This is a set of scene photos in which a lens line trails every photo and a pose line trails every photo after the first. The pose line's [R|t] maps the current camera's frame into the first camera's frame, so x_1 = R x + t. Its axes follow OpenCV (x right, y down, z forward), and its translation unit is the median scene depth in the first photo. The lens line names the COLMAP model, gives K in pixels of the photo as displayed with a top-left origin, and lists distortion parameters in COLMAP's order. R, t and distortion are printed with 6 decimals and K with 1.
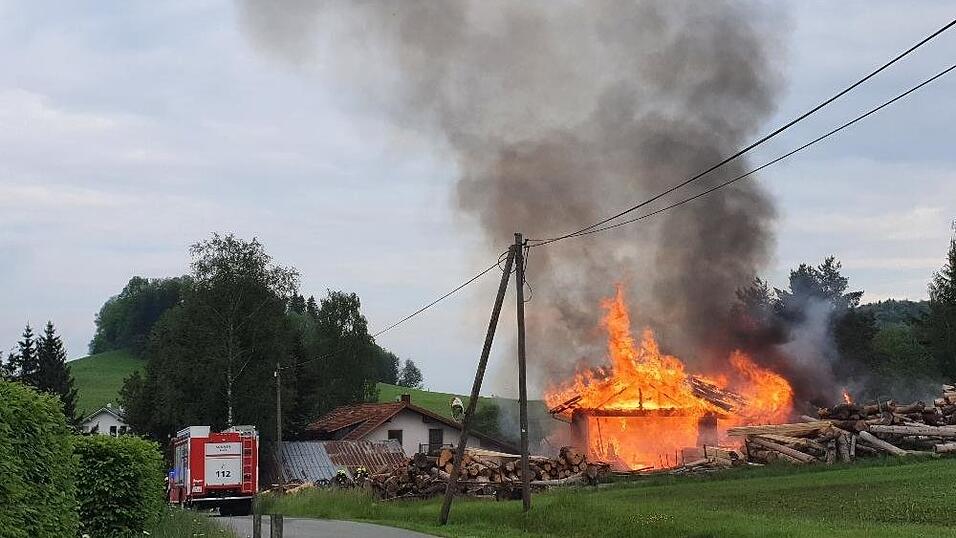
lens RADIAL K [[1286.9, 0, 499.5], [0, 1286.9, 269.8], [0, 0, 1]] dist [0.270088, -1.121644]
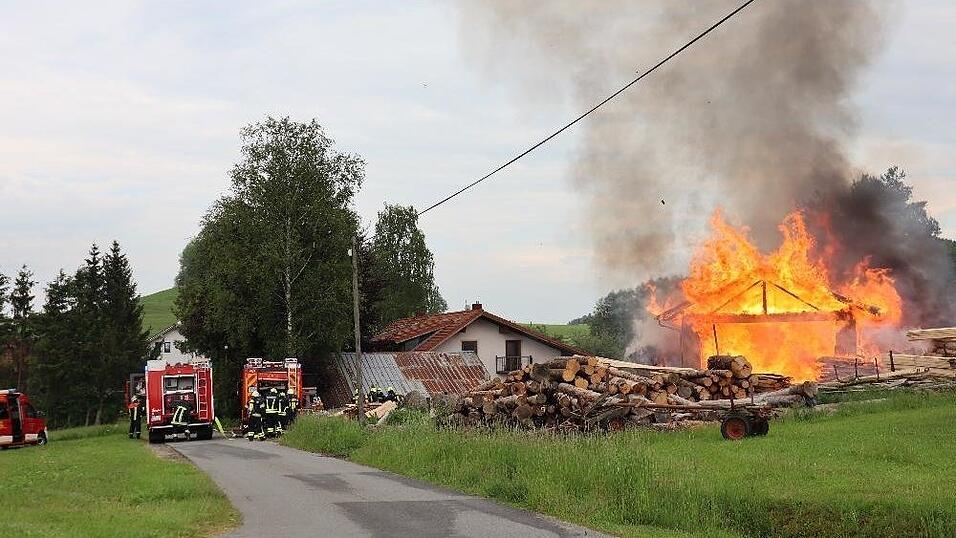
lens RADIAL K [[1042.3, 0, 478.0], [0, 1042.3, 269.0], [0, 0, 1]] dist [0.009723, -0.006613]
pose [[0.999664, -0.006291, -0.025138, -0.057670], [0.007415, 0.998966, 0.044860, 0.041970], [0.024830, -0.045031, 0.998677, 0.281286]]
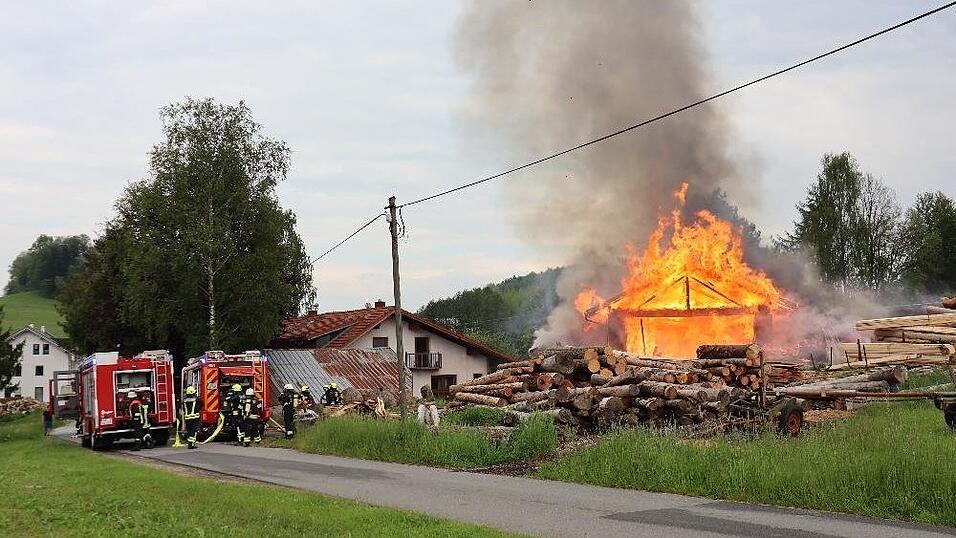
lens RADIAL K [[895.3, 0, 476.4], [0, 895.3, 268.2], [0, 0, 1]] dist [-0.040880, 0.004101]
pose [[0.982316, 0.007384, 0.187085, -0.136523], [-0.012404, 0.999593, 0.025680, 0.060136], [-0.186819, -0.027547, 0.982008, 0.385565]]
